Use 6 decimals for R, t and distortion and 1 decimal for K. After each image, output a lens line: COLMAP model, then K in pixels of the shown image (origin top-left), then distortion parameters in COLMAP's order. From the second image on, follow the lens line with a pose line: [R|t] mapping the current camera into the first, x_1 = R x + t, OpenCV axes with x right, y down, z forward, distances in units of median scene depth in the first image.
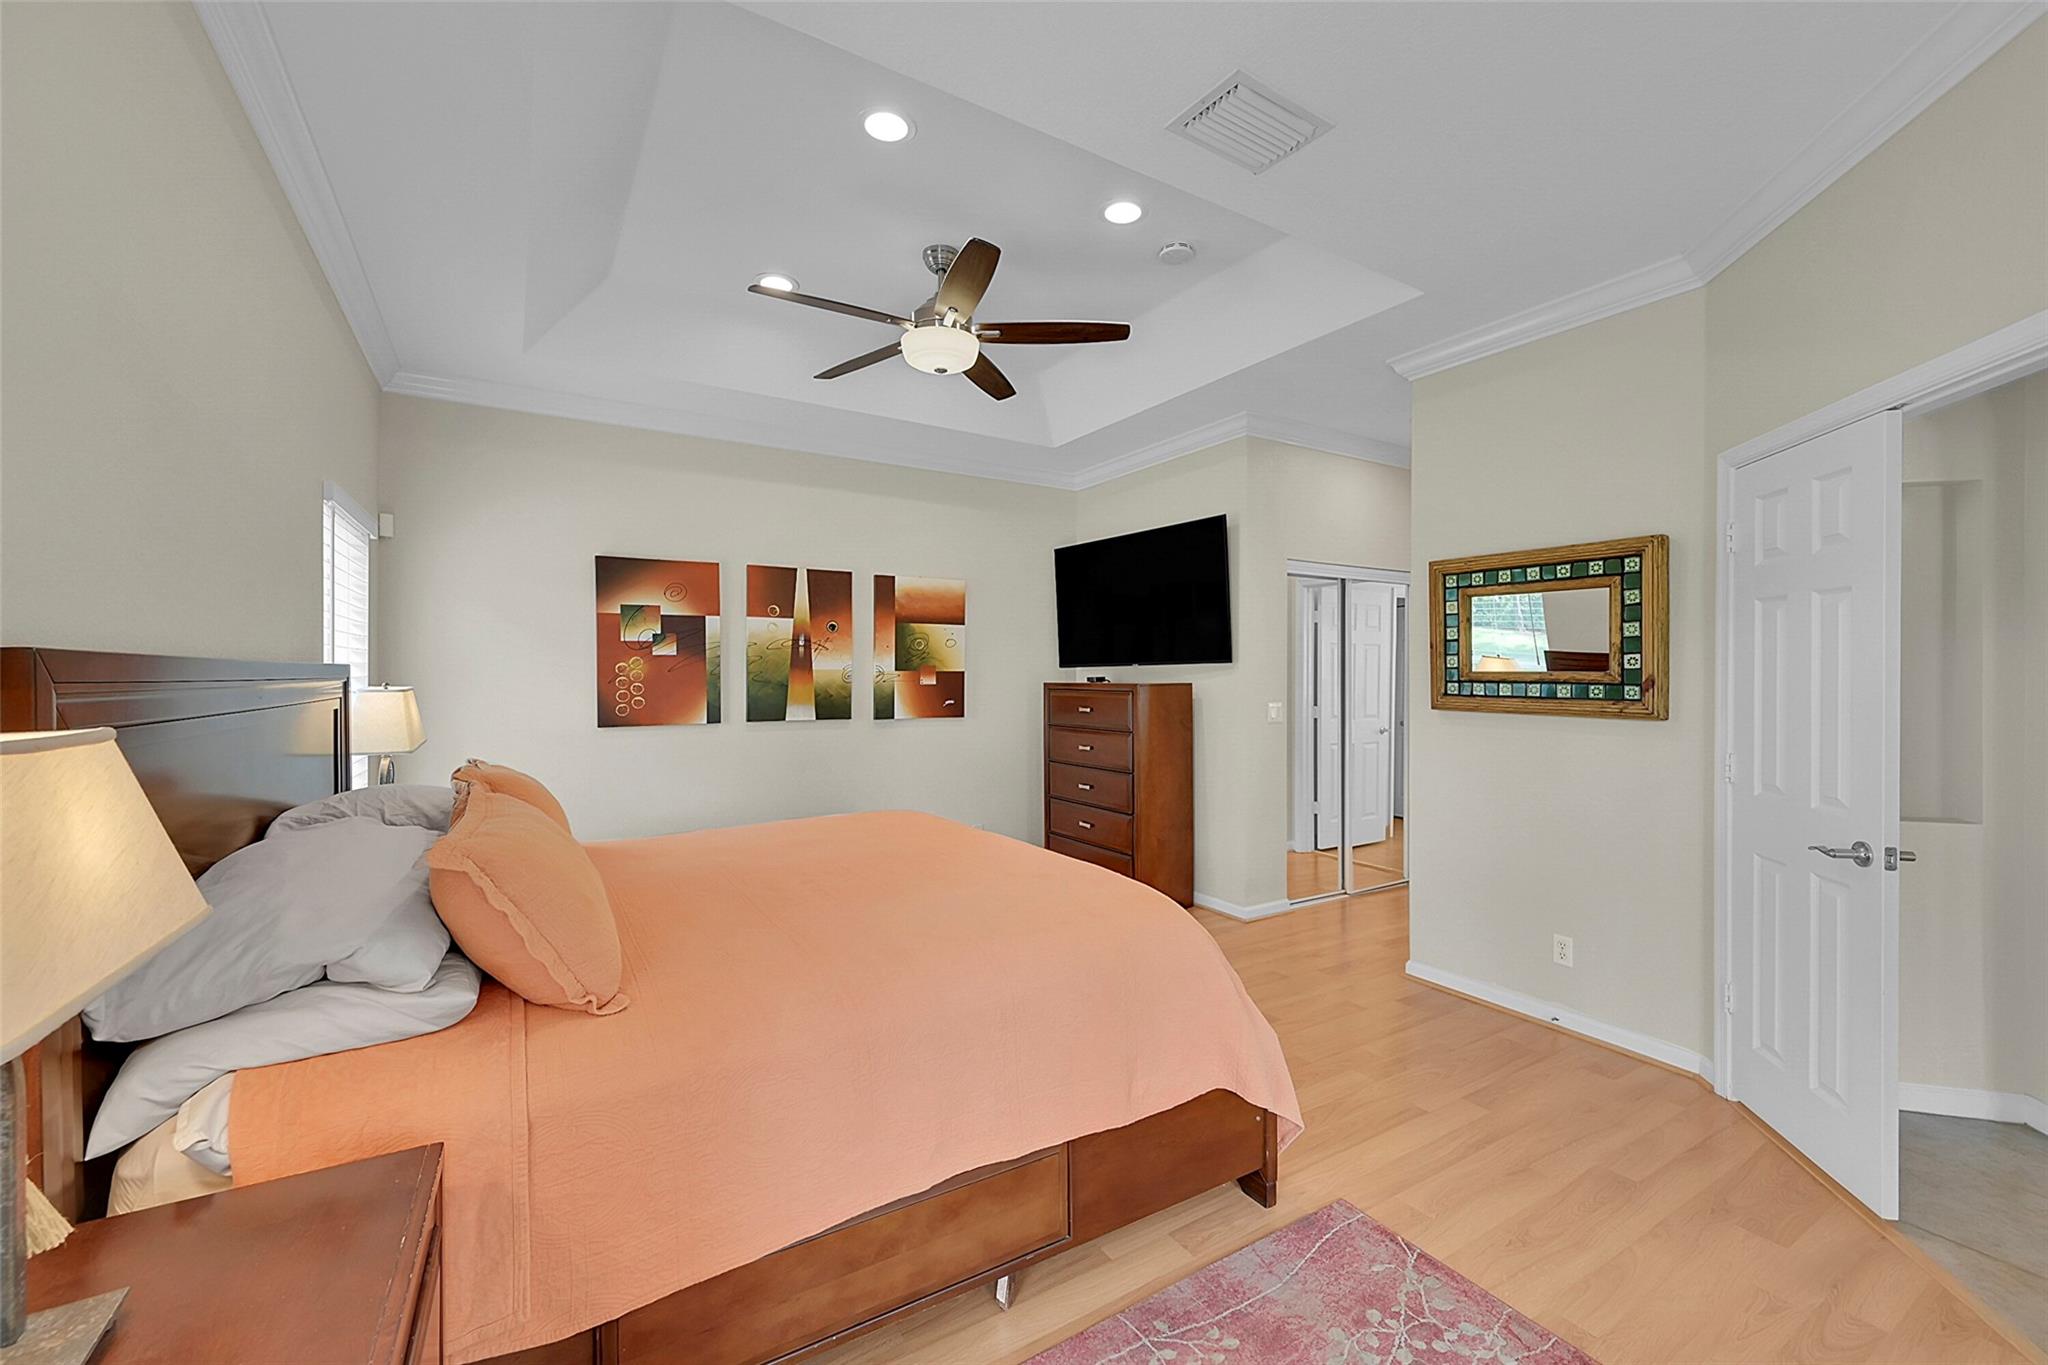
lens RADIAL K [[813.2, 0, 1032.1], [0, 813.2, 671.5], [0, 0, 1]] dist [-0.007921, 0.002714]
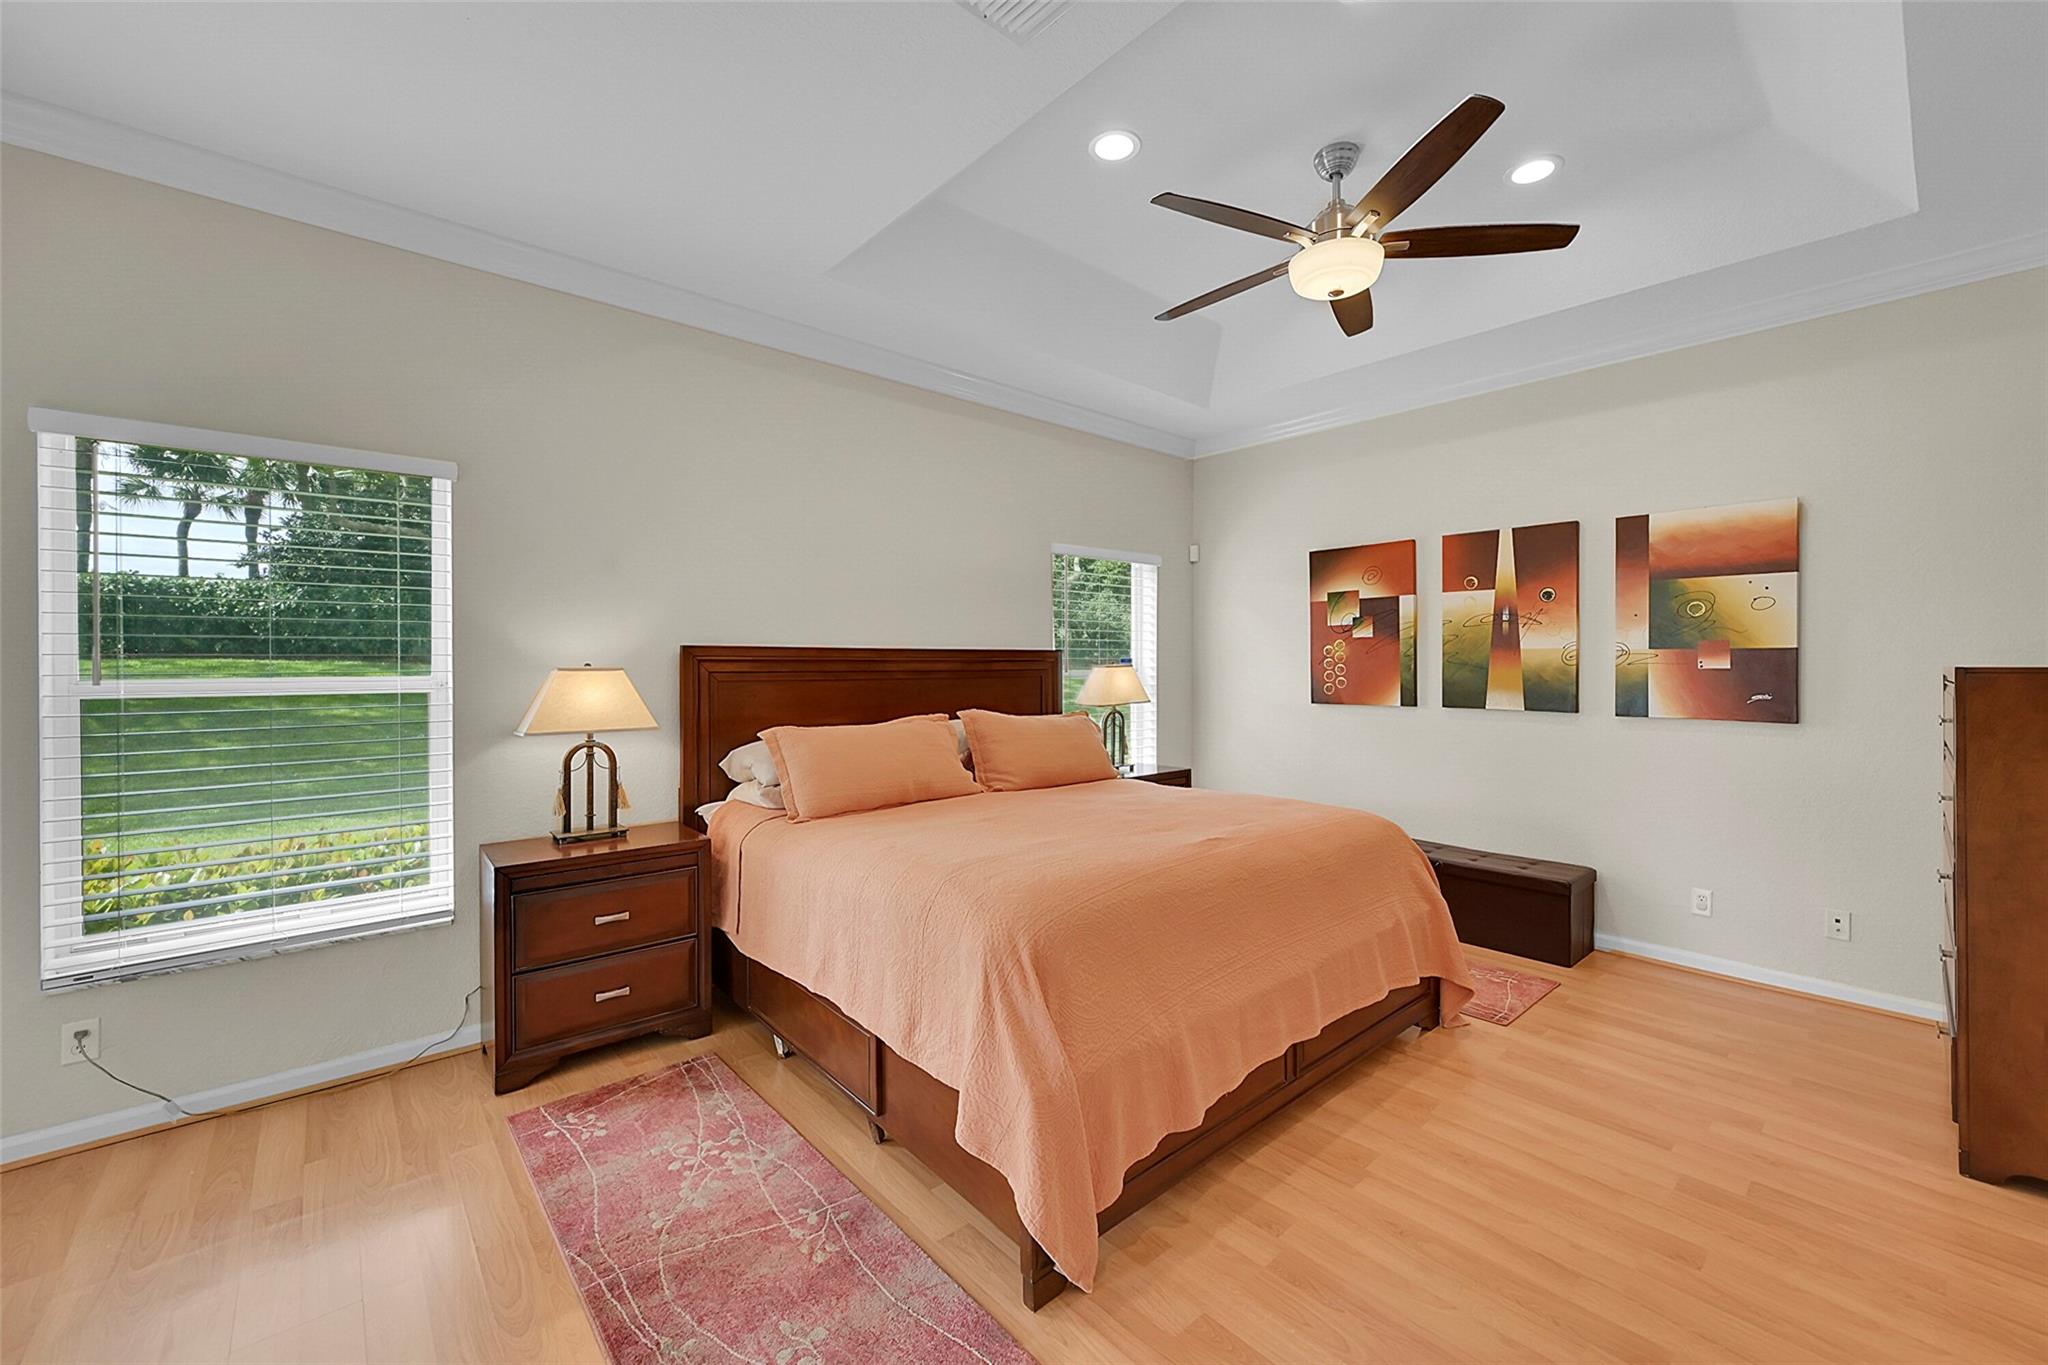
lens RADIAL K [[813.2, 0, 1013.6], [0, 813.2, 664.2], [0, 0, 1]] dist [-0.007921, 0.002714]
pose [[0.164551, 0.000279, -0.986369, 0.460877], [0.004413, 0.999990, 0.001019, 0.010205], [0.986359, -0.004521, 0.164548, 0.365228]]
